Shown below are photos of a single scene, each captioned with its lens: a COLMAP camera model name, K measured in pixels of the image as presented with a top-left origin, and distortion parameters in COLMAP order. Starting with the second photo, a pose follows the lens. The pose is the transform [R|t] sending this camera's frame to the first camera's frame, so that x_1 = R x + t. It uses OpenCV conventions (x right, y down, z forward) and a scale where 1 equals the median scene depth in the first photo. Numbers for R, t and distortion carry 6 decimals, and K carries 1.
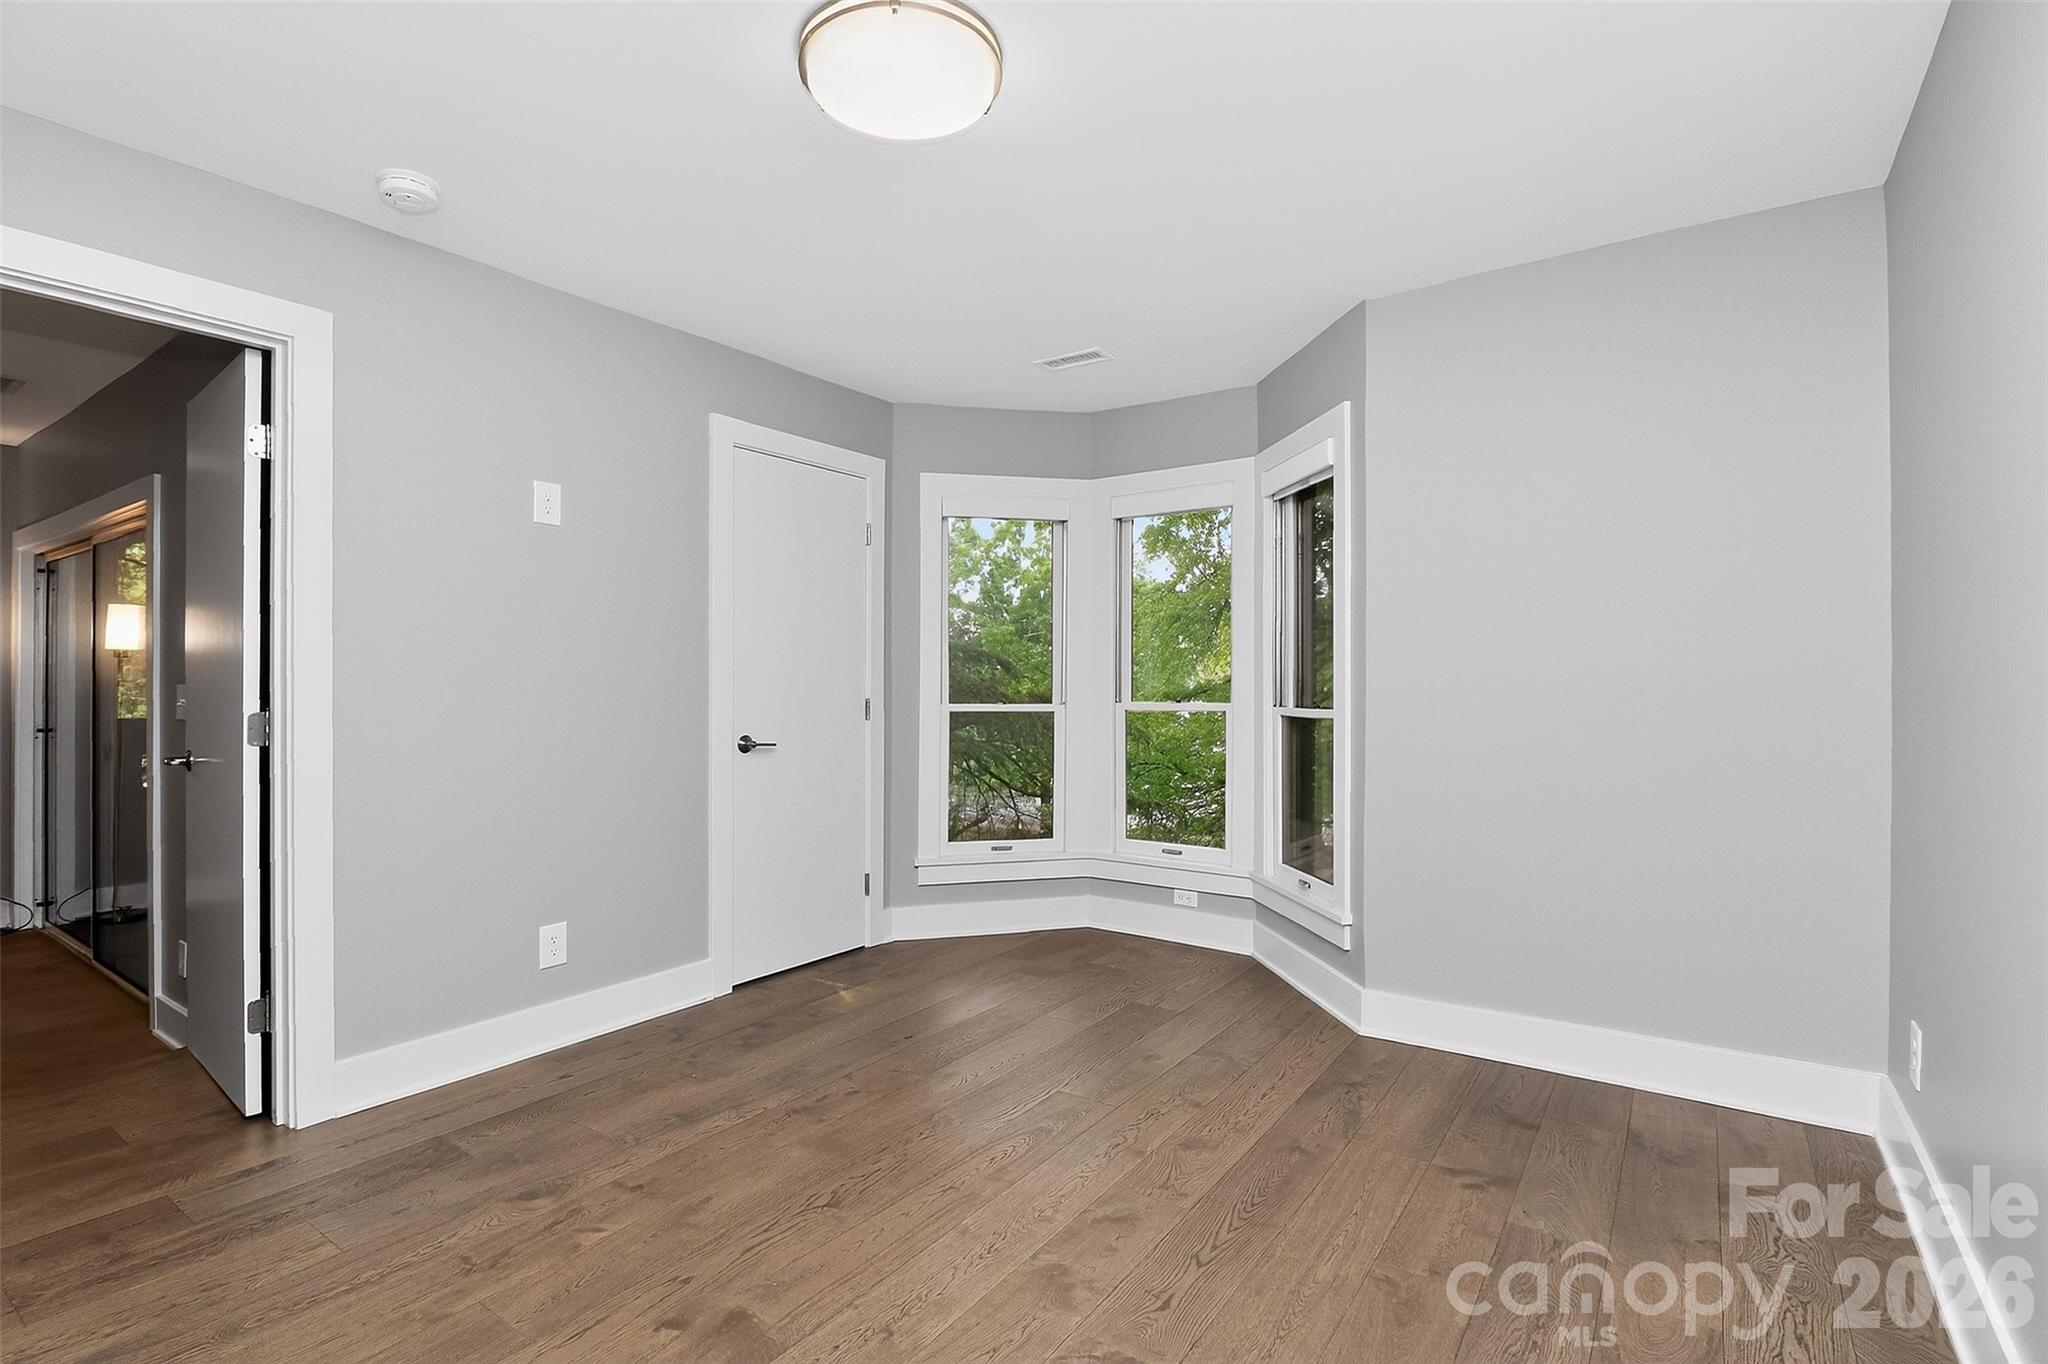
lens RADIAL K [[980.4, 0, 1019.6], [0, 980.4, 675.0], [0, 0, 1]] dist [0.009909, -0.014047]
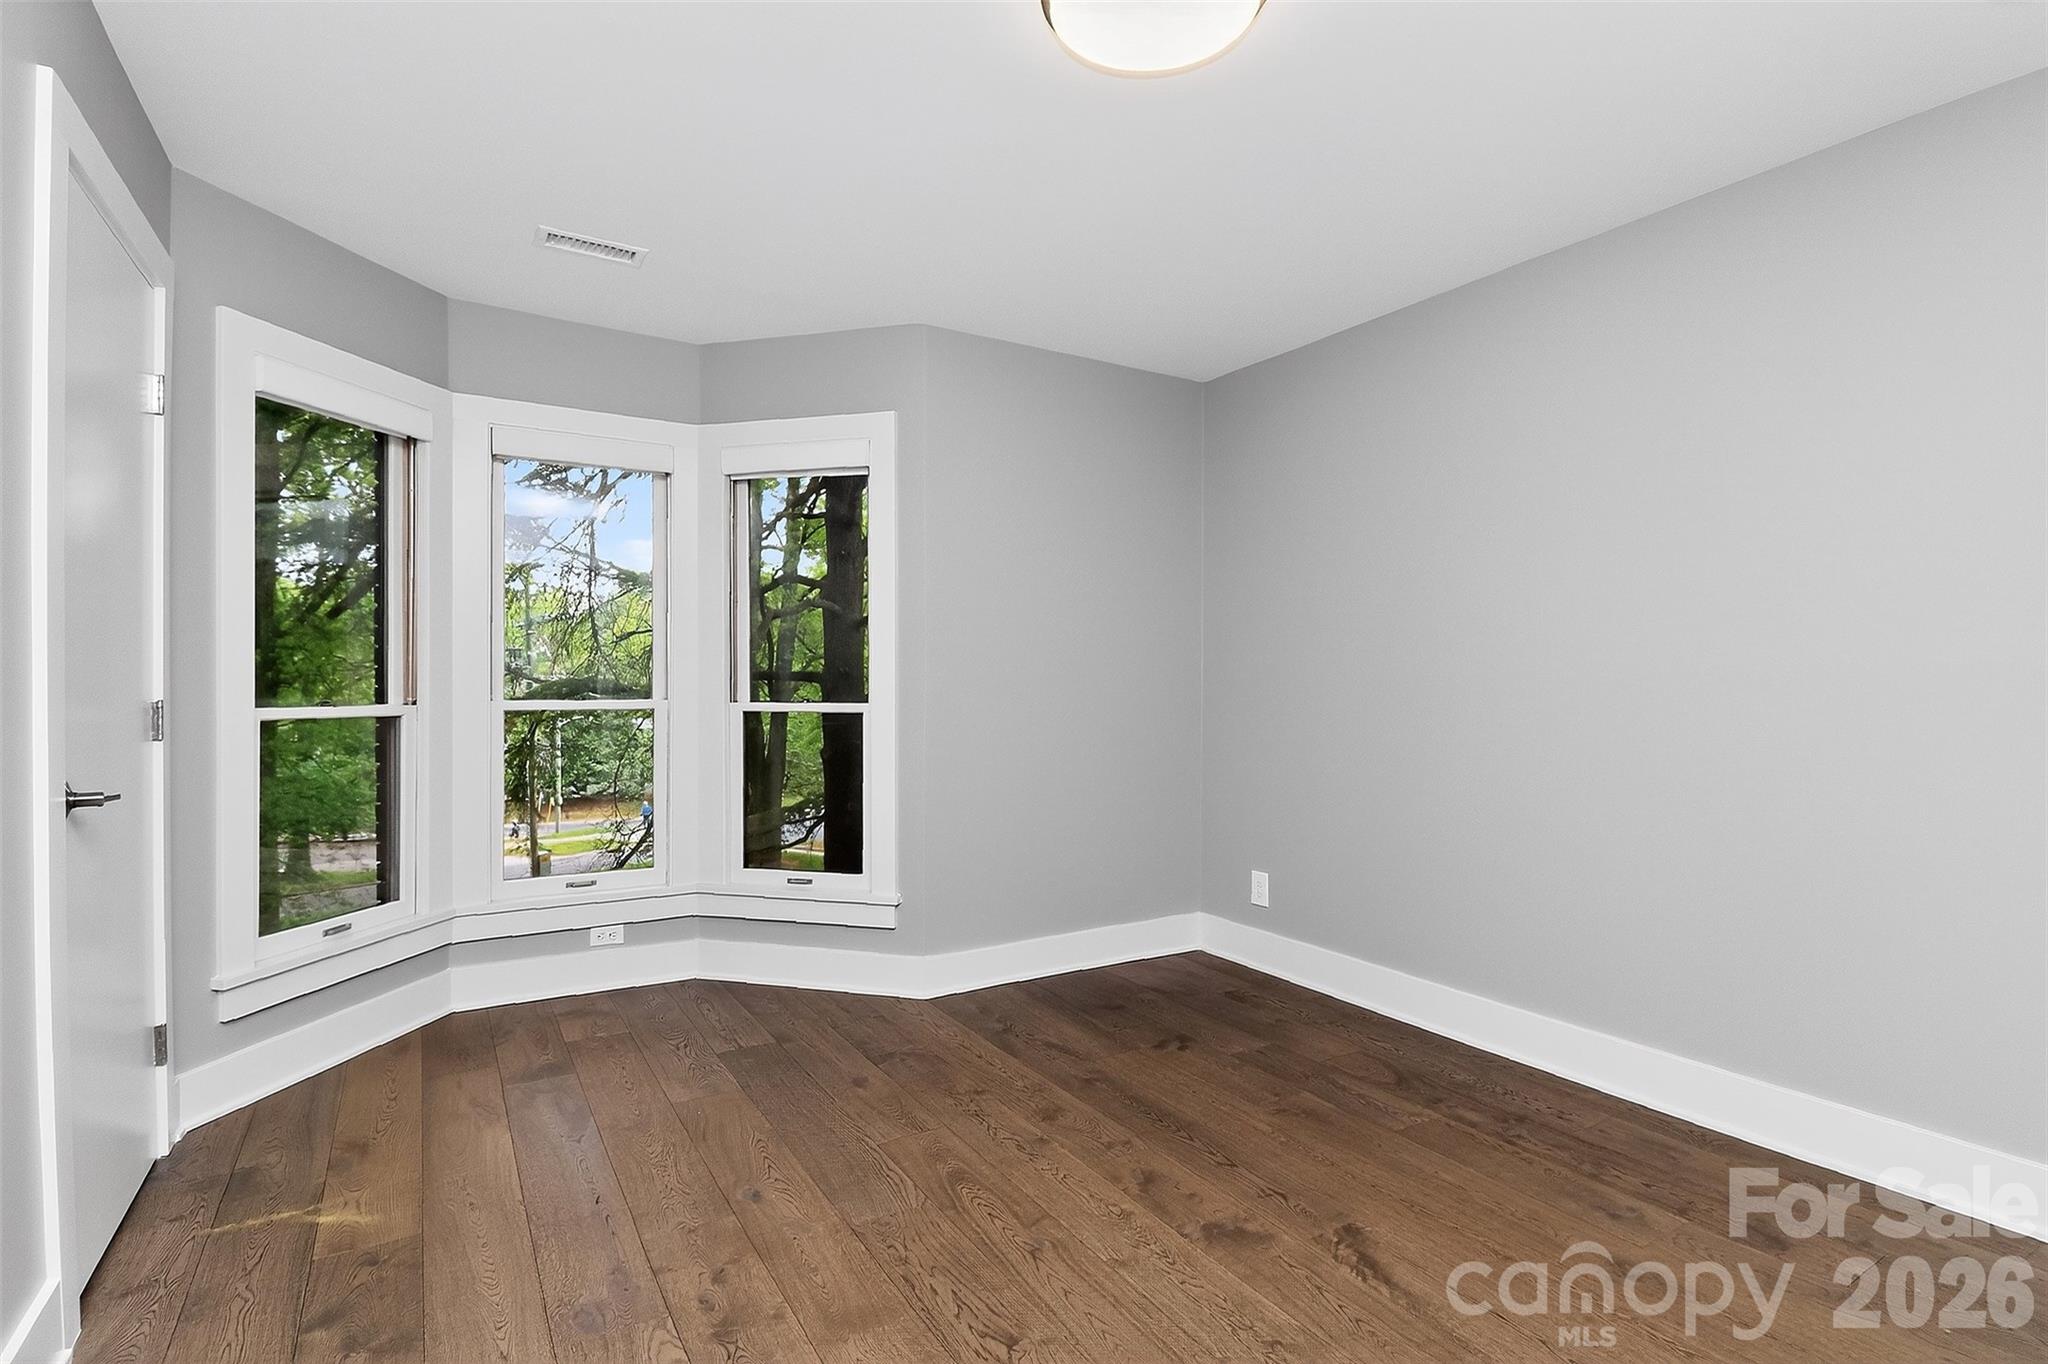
lens RADIAL K [[996.2, 0, 1024.0], [0, 996.2, 682.0], [0, 0, 1]] dist [-0.015822, -0.000699]
pose [[0.396798, -0.000558, 0.917906, -0.630916], [-0.009043, 0.999949, 0.004516, 0.009166], [-0.917861, -0.010092, 0.396773, 0.475606]]
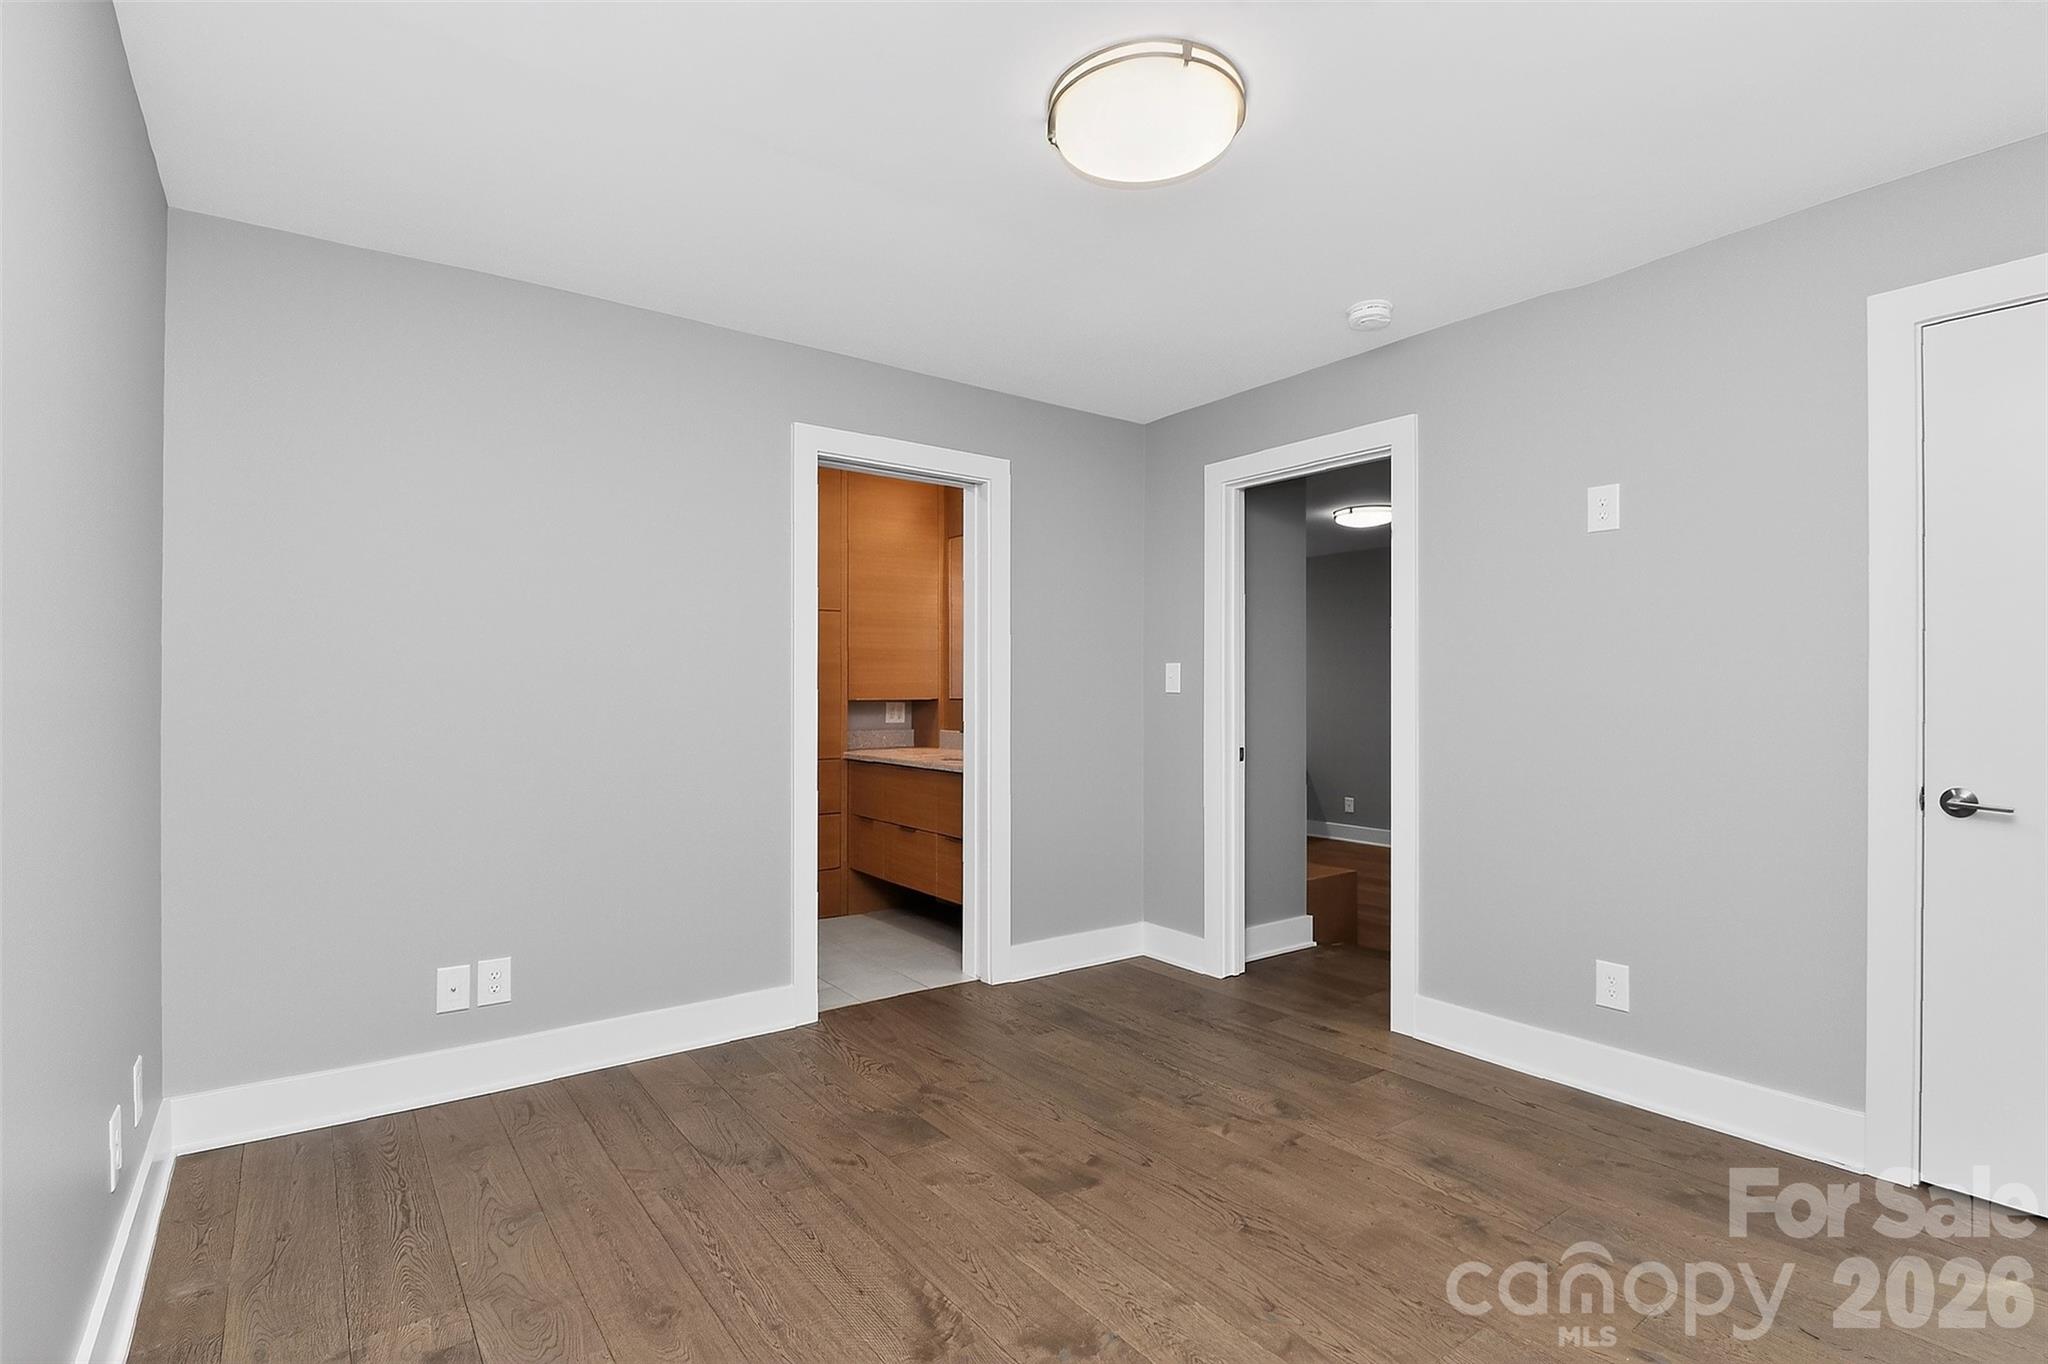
lens RADIAL K [[980.4, 0, 1019.6], [0, 980.4, 675.0], [0, 0, 1]] dist [0.009909, -0.014047]
pose [[-0.314679, -0.019181, -0.949004, 0.577980], [0.007513, 0.999714, -0.022698, 0.000840], [0.949169, -0.014272, -0.314445, 0.765110]]
